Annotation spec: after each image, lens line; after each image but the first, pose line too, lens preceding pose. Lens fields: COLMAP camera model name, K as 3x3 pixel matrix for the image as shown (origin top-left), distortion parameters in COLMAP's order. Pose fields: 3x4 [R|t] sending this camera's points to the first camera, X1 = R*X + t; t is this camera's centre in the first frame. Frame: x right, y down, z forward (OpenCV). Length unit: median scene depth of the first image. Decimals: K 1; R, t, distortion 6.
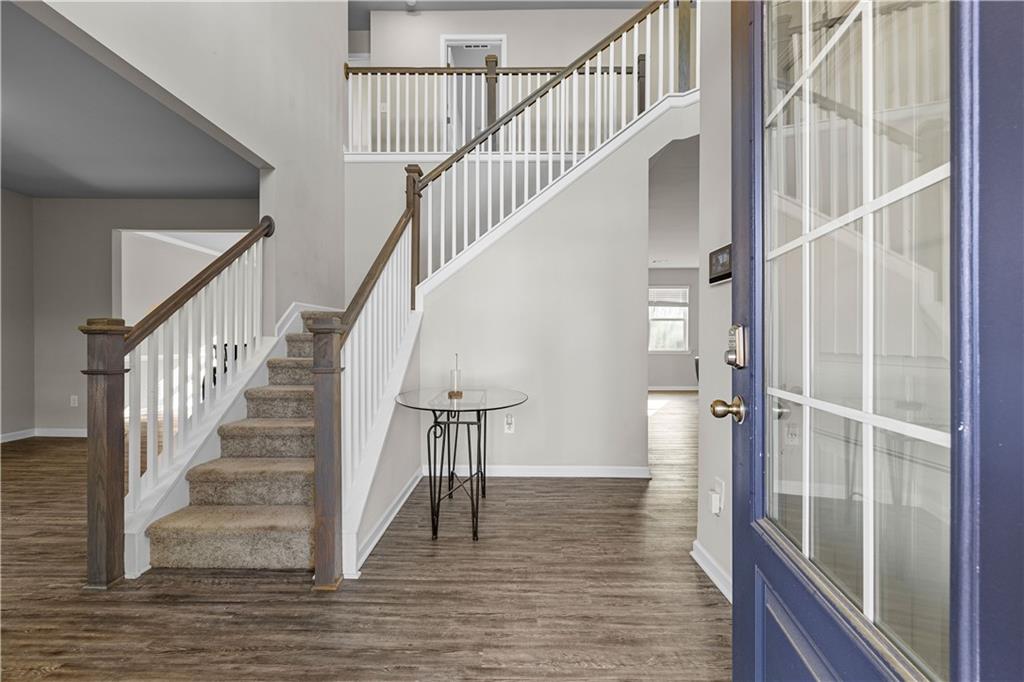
lens RADIAL K [[433.6, 0, 508.0], [0, 433.6, 337.3], [0, 0, 1]] dist [-0.002300, -0.000055]
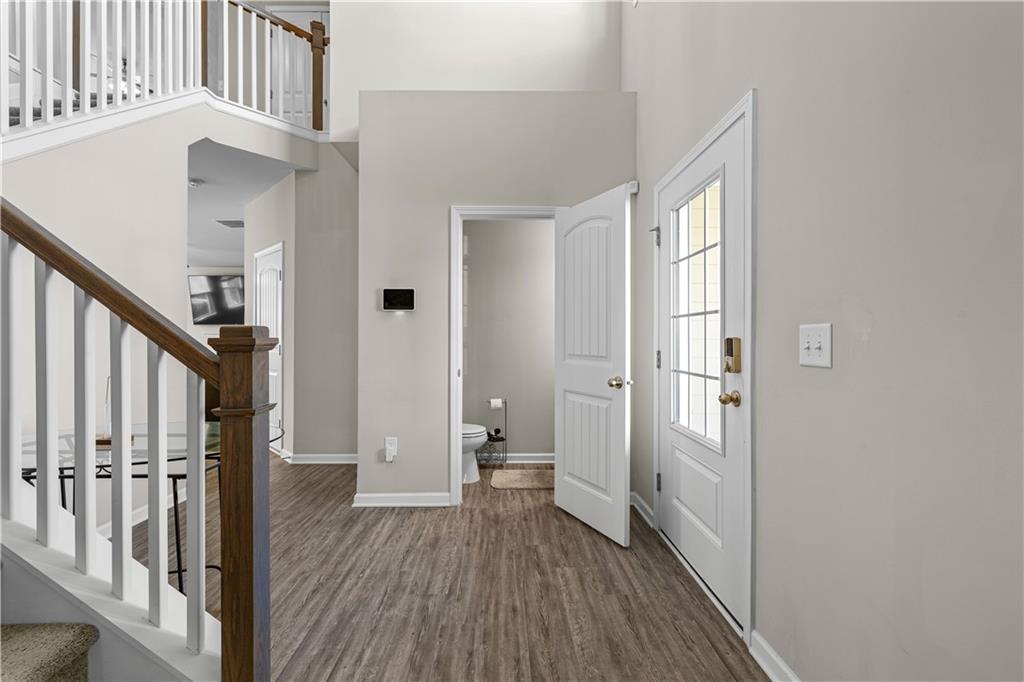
lens RADIAL K [[433.6, 0, 508.0], [0, 433.6, 337.3], [0, 0, 1]] dist [-0.002300, -0.000055]
pose [[-0.027380, -0.005075, 0.999612, -1.149365], [-0.005355, 0.999974, 0.004930, -0.043117], [-0.999611, -0.005218, -0.027406, 0.685993]]
